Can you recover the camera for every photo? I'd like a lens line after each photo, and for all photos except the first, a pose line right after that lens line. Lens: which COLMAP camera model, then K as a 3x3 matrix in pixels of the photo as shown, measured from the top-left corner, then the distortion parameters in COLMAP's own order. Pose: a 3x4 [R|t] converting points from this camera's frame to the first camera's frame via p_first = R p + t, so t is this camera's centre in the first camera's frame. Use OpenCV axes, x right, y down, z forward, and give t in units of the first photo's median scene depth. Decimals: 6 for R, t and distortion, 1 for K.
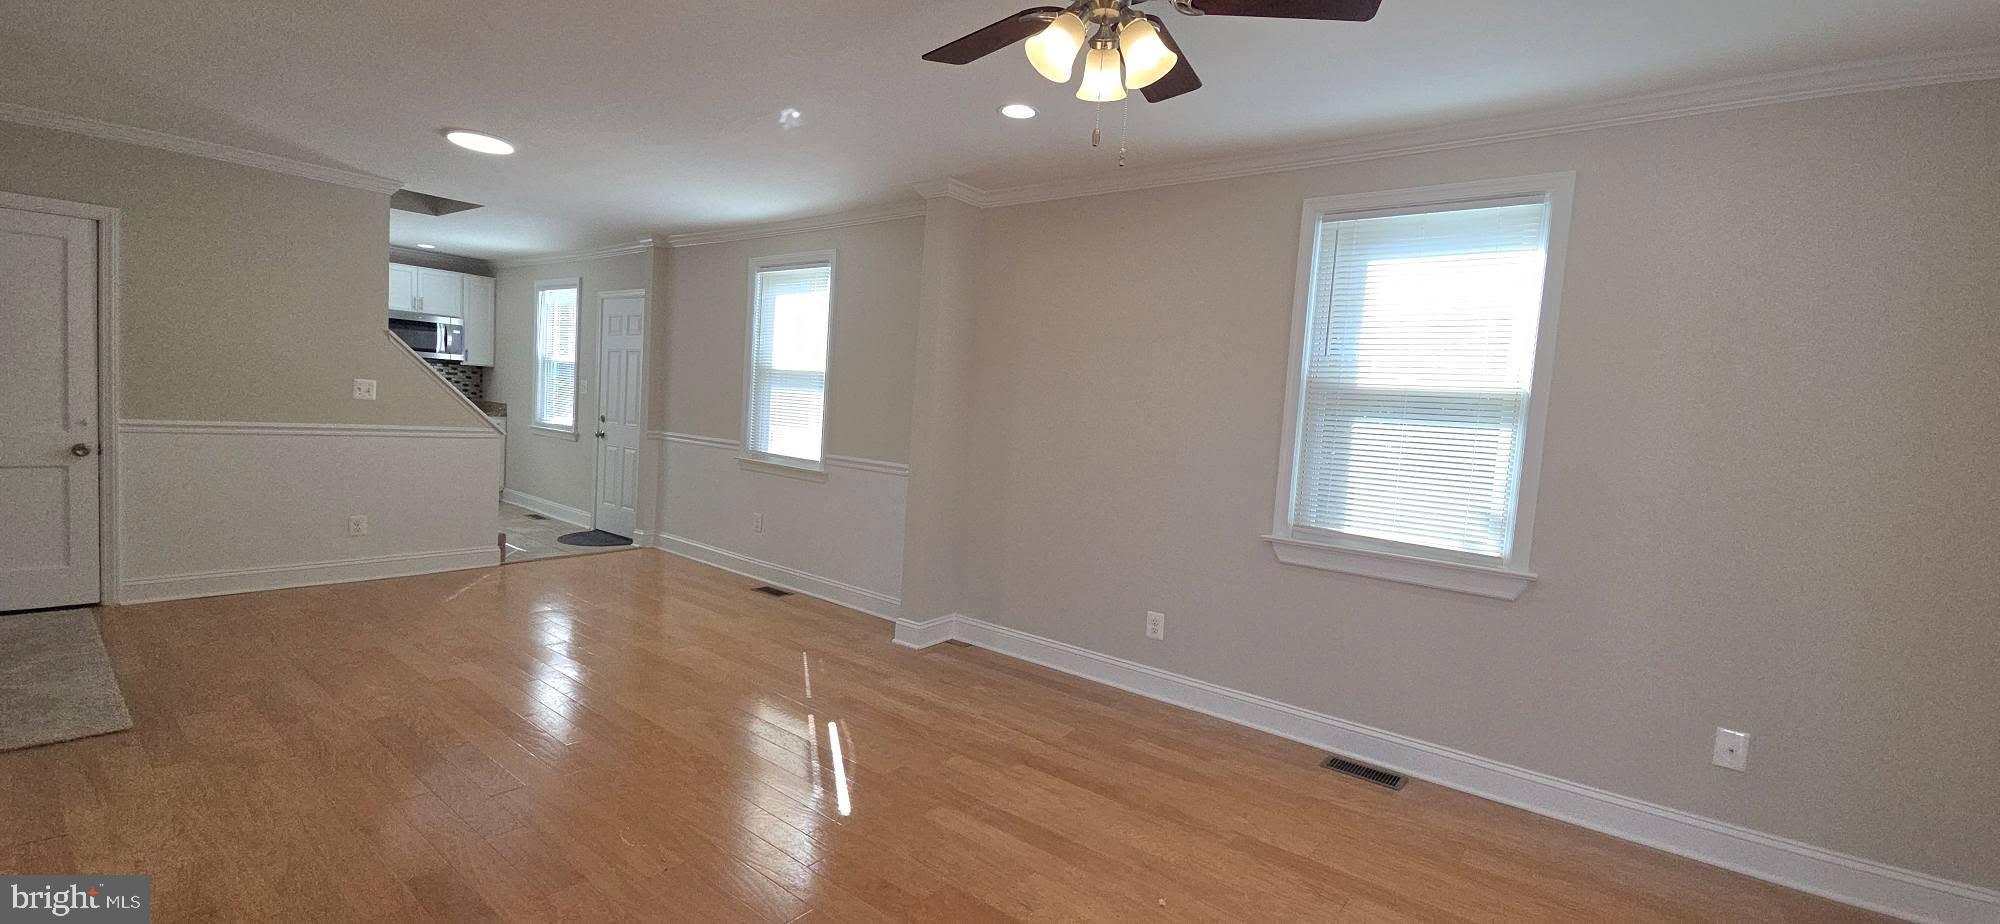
lens RADIAL K [[808.7, 0, 1001.3], [0, 808.7, 462.1], [0, 0, 1]] dist [-0.000707, -0.000162]
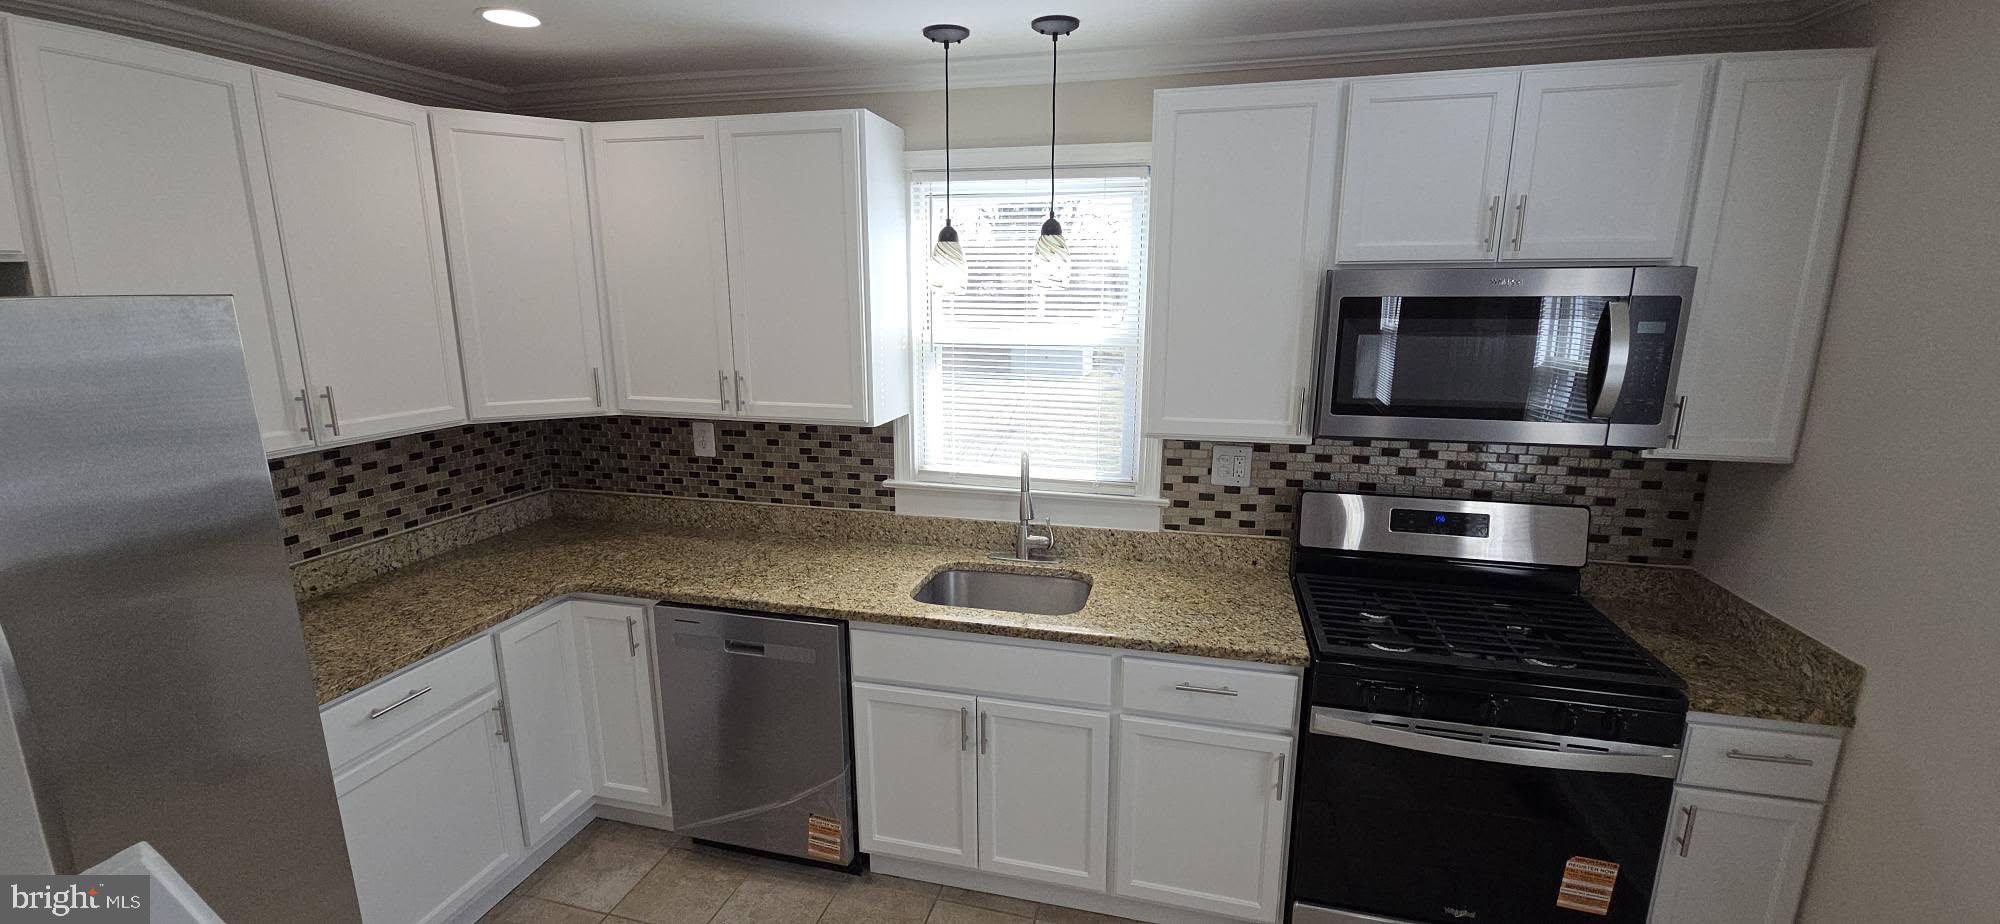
lens RADIAL K [[808.7, 0, 998.0], [0, 808.7, 461.2], [0, 0, 1]] dist [-0.000707, -0.000162]
pose [[0.421886, 0.127318, -0.897665, -0.826847], [-0.037311, 0.991690, 0.123118, -0.221004], [0.905881, -0.018449, 0.423130, 1.120536]]
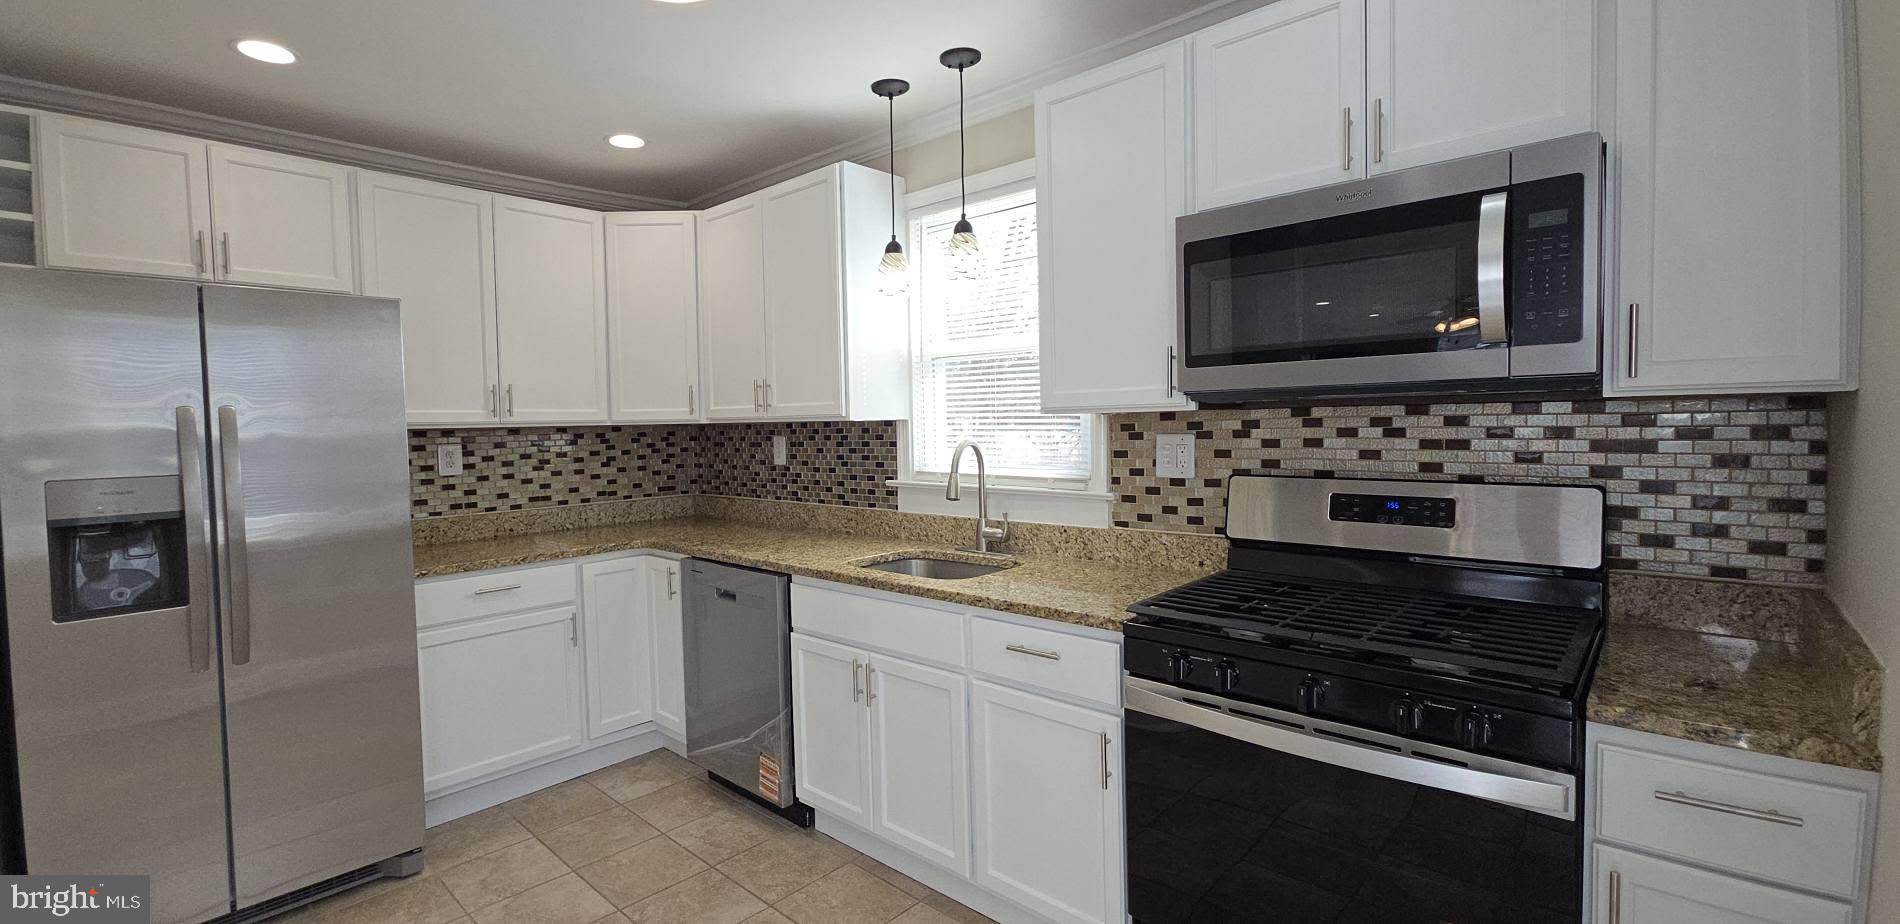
lens RADIAL K [[812.6, 0, 902.5], [0, 812.6, 440.7], [0, 0, 1]] dist [-0.003748, -0.000600]
pose [[-0.087209, -0.033816, -0.995616, -0.741308], [-0.049533, 0.998335, -0.029569, -0.152507], [0.994958, 0.046737, -0.088739, 1.337604]]
